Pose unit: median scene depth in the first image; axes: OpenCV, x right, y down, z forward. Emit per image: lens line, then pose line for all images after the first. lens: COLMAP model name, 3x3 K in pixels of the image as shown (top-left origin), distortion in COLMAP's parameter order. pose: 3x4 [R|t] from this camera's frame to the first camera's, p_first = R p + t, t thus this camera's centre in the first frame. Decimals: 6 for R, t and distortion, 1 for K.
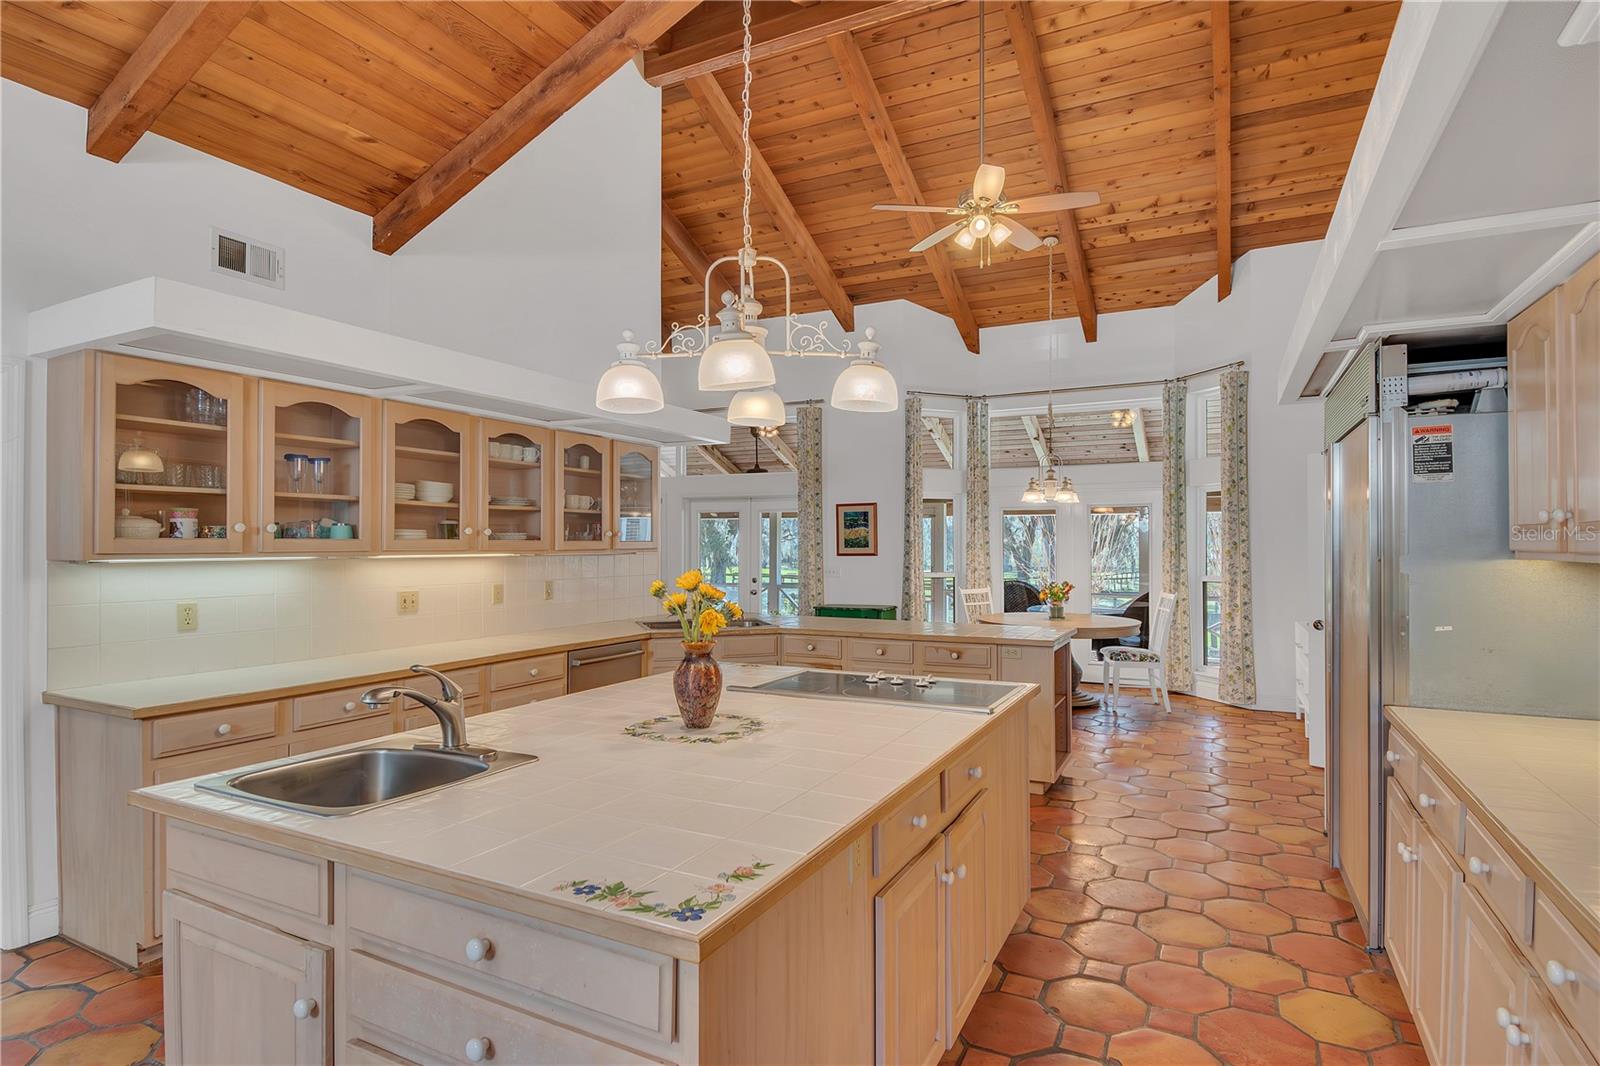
lens RADIAL K [[714.1, 0, 795.7], [0, 714.1, 541.0], [0, 0, 1]] dist [0.004495, -0.000188]
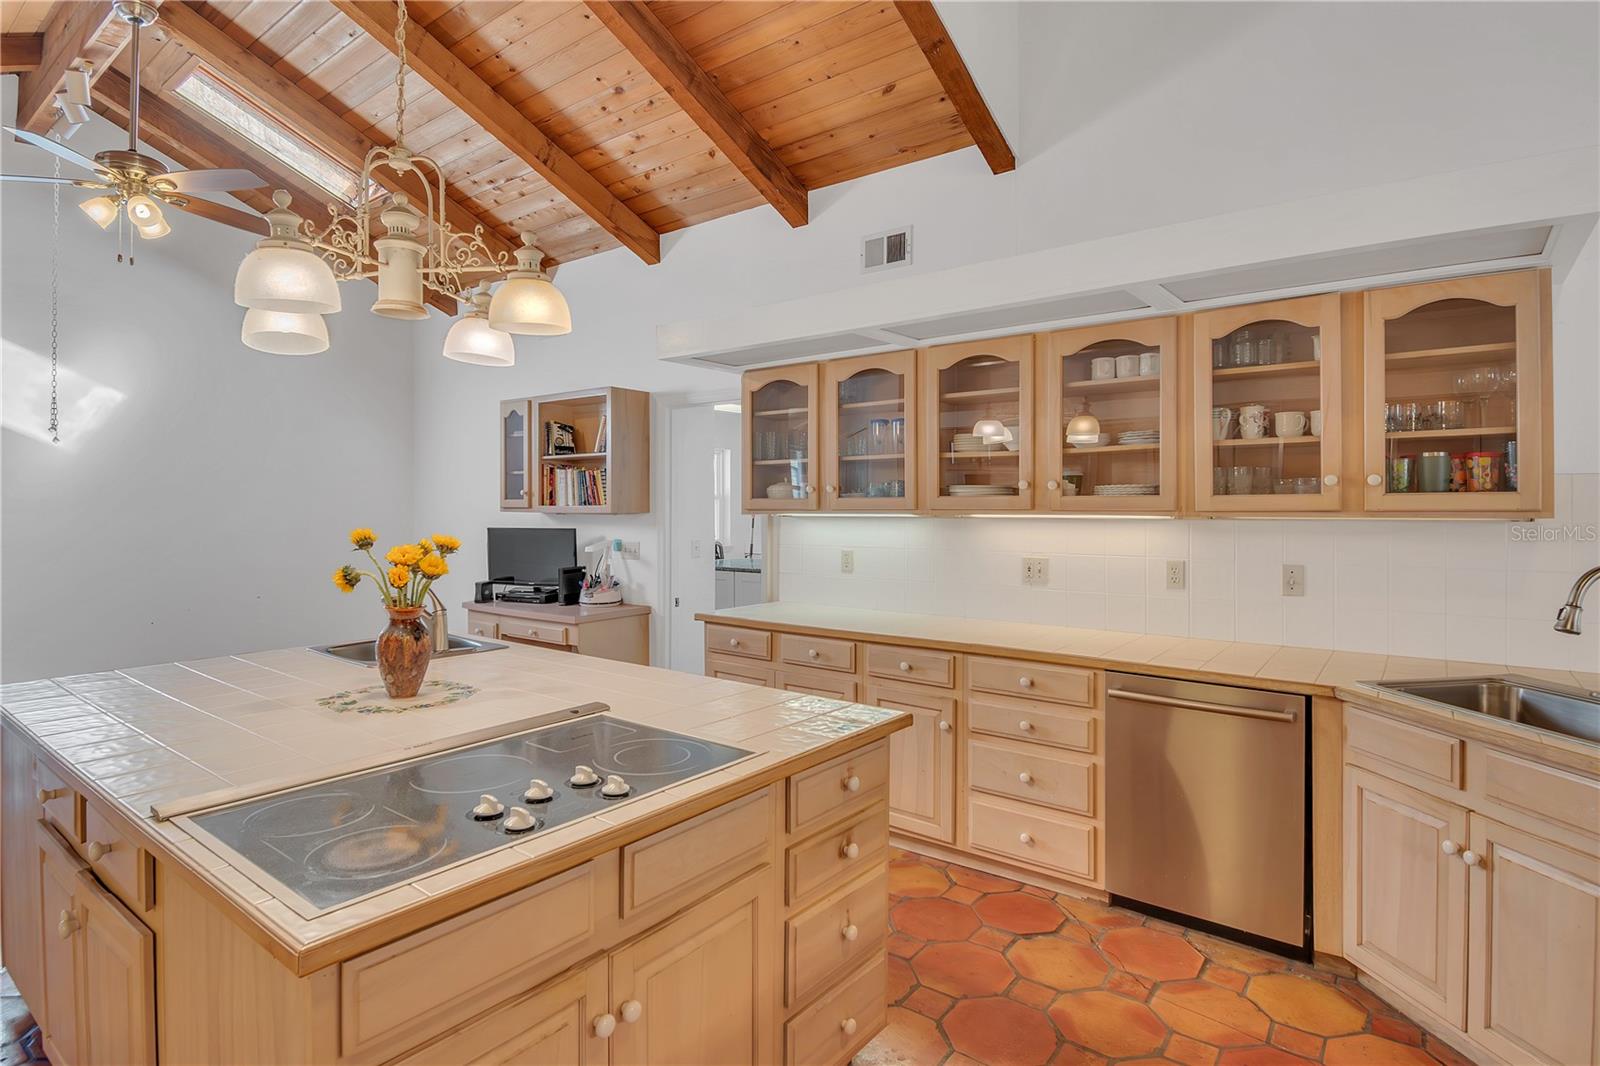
lens RADIAL K [[870.1, 0, 799.6], [0, 870.1, 506.6], [0, 0, 1]] dist [0.003225, 0.000208]
pose [[-0.127221, 0.005597, -0.991859, 0.470846], [0.010025, 0.999940, 0.004357, 0.003522], [0.991824, -0.009389, -0.127270, 0.800319]]
